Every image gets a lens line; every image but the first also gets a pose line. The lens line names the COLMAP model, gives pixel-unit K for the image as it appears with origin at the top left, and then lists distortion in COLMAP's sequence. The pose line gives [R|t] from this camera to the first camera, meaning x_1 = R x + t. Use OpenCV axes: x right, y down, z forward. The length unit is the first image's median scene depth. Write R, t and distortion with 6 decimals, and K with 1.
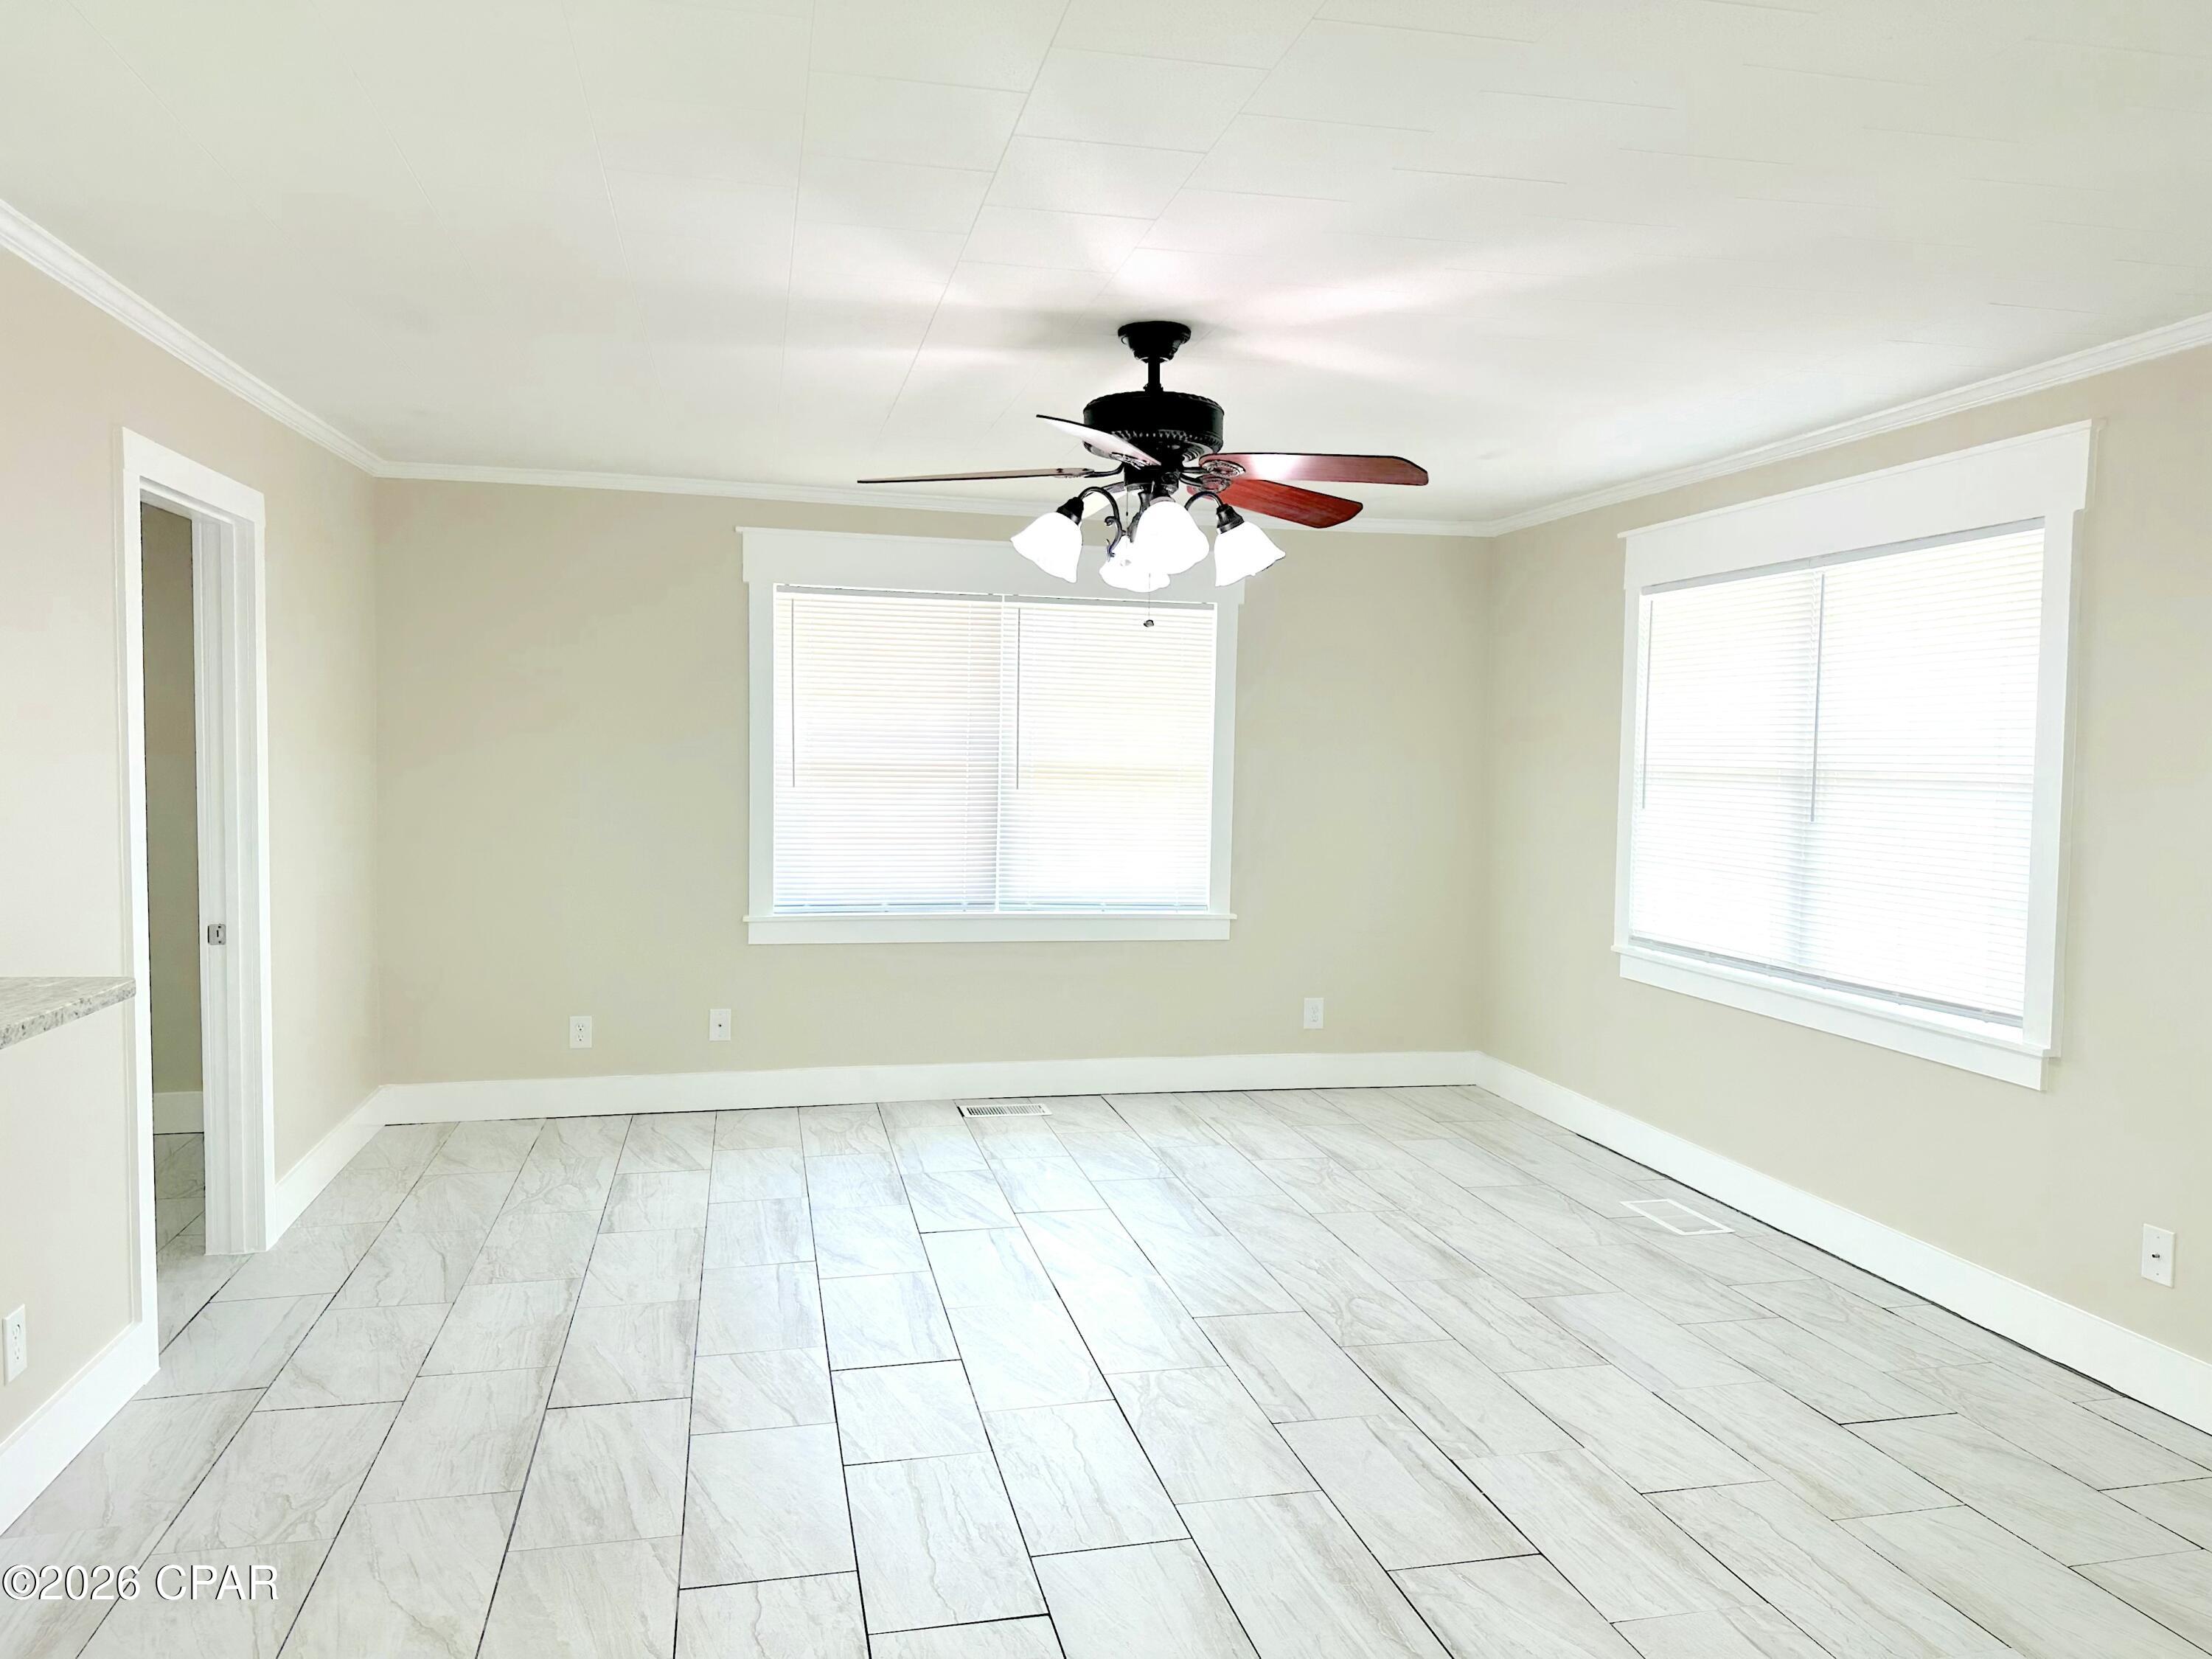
lens RADIAL K [[1546.4, 0, 1099.6], [0, 1546.4, 832.7], [0, 0, 1]] dist [0.042056, -0.047795]
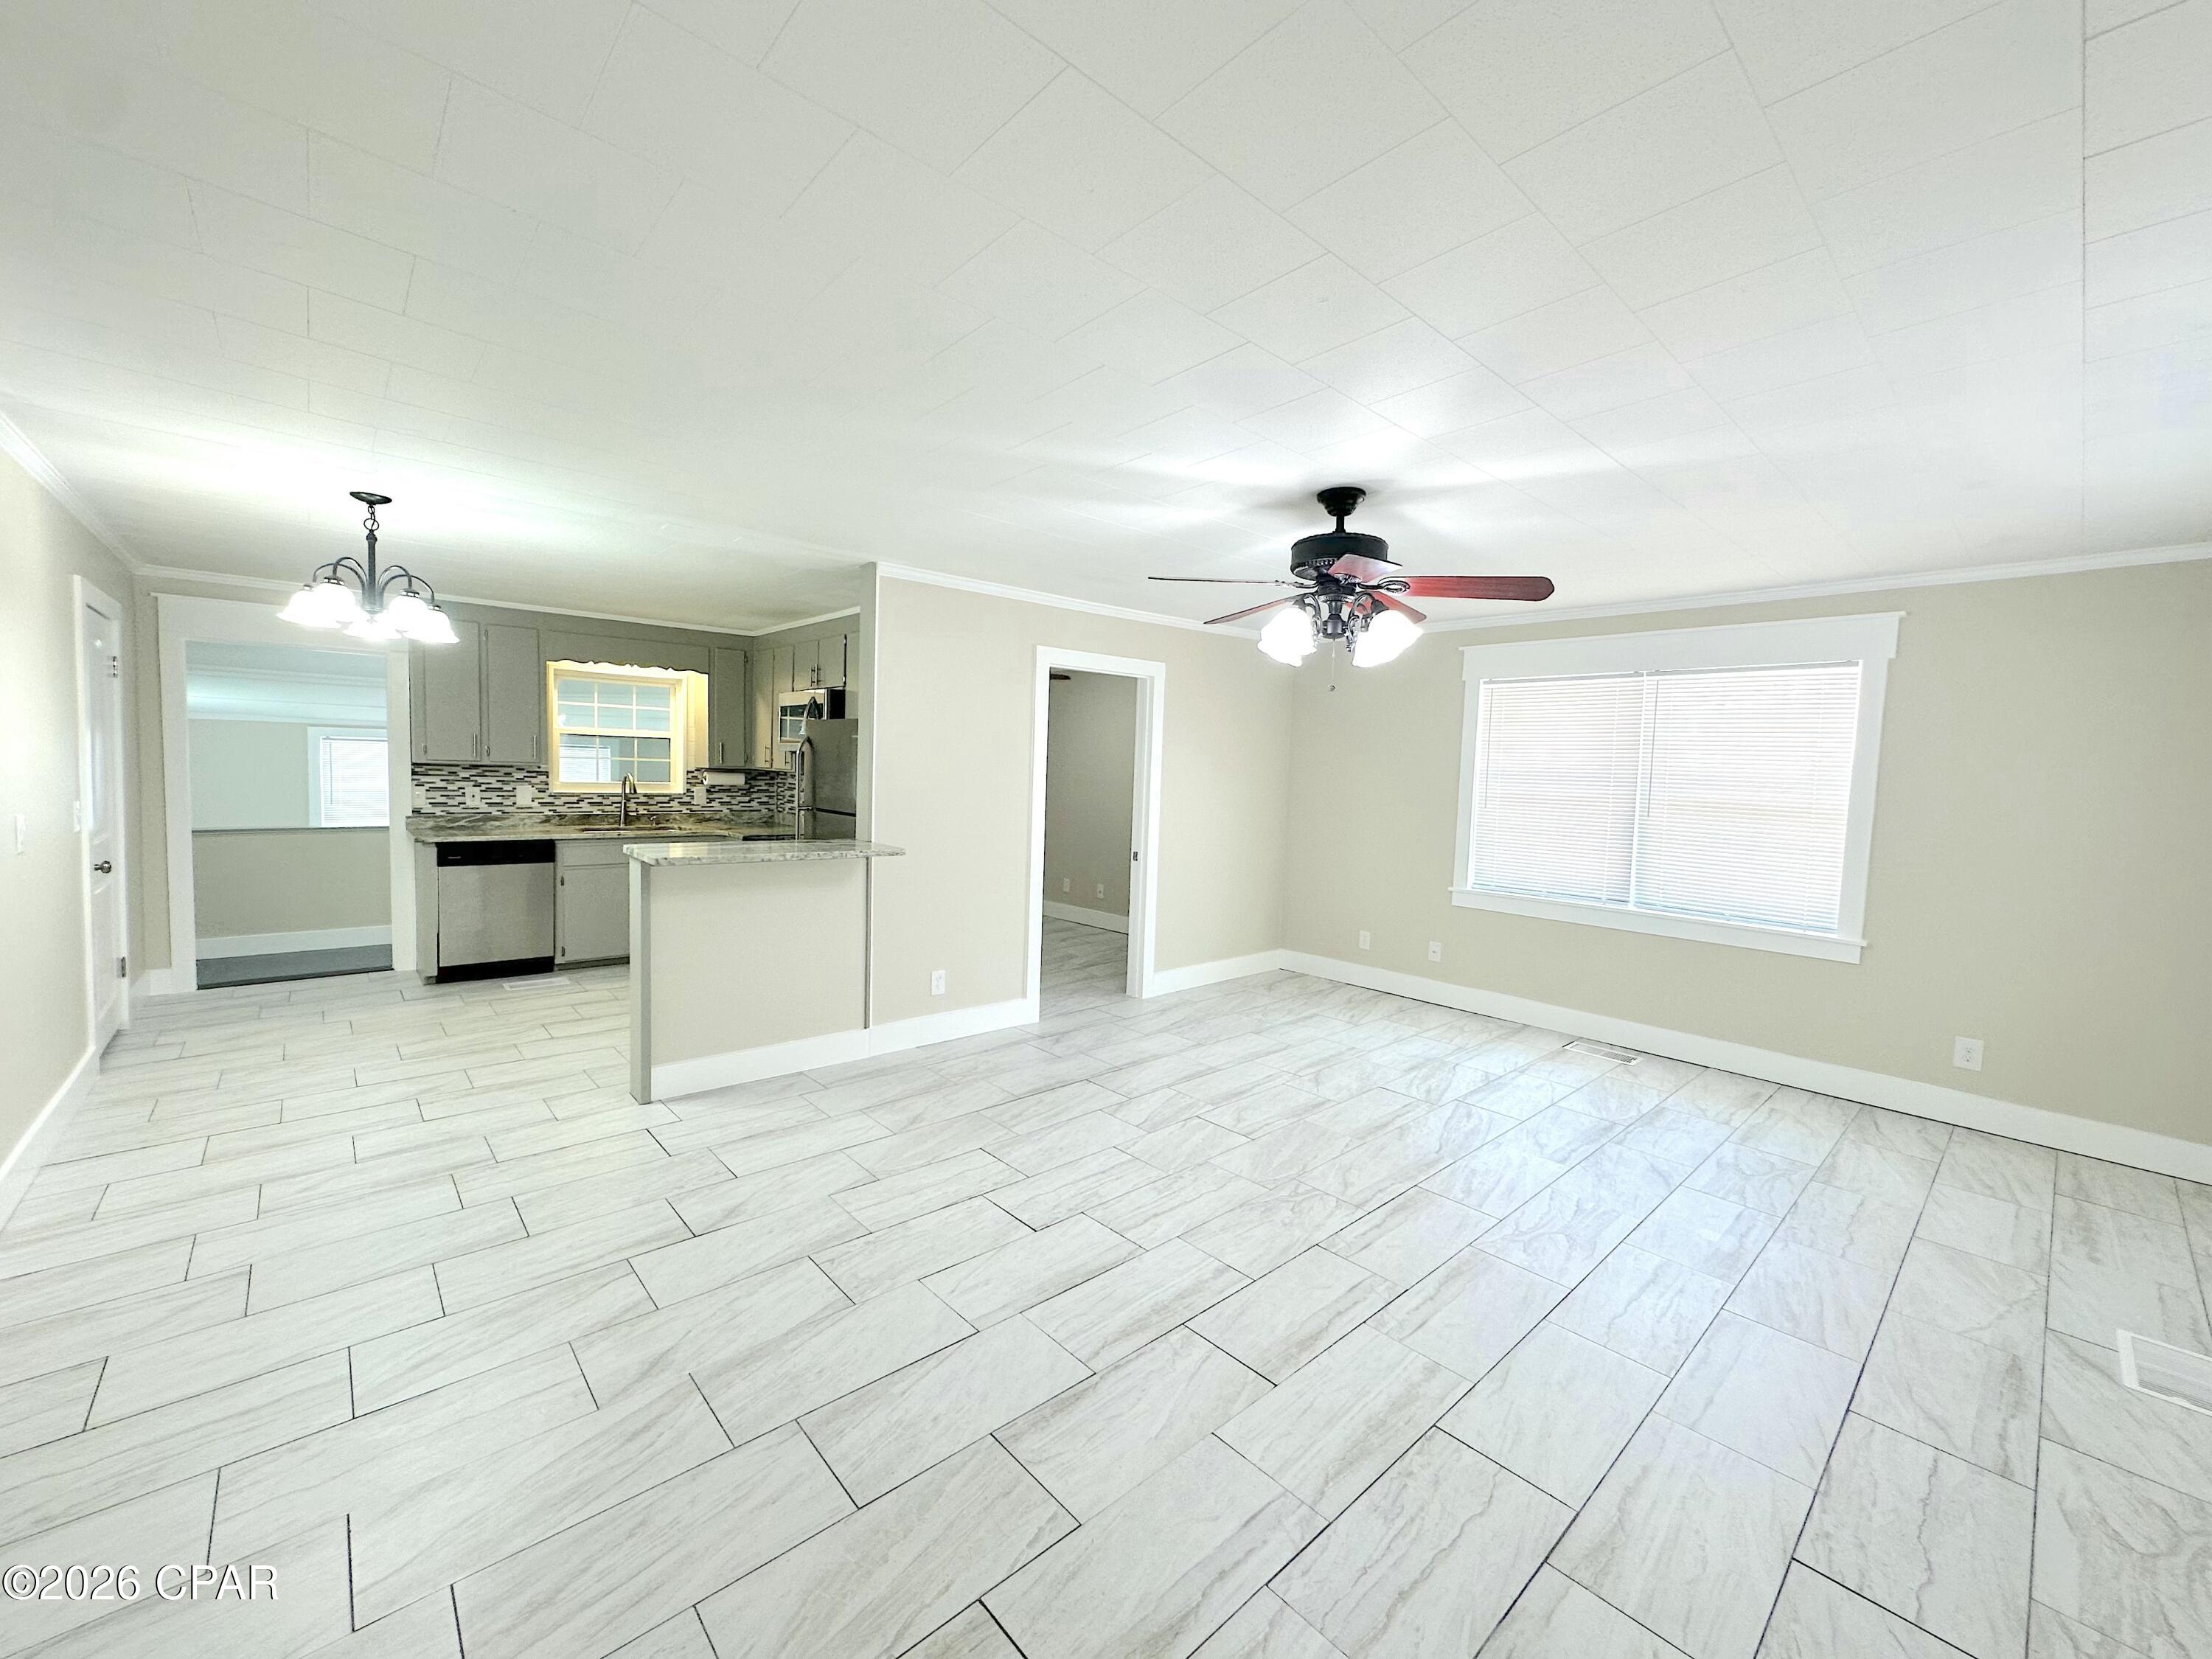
lens RADIAL K [[889.1, 0, 1109.3], [0, 889.1, 816.9], [0, 0, 1]] dist [0.001225, -0.000867]
pose [[0.483918, 0.045906, -0.873908, 0.506972], [-0.073344, 0.997237, 0.011771, -0.004555], [0.872034, 0.058400, 0.485948, 0.296200]]
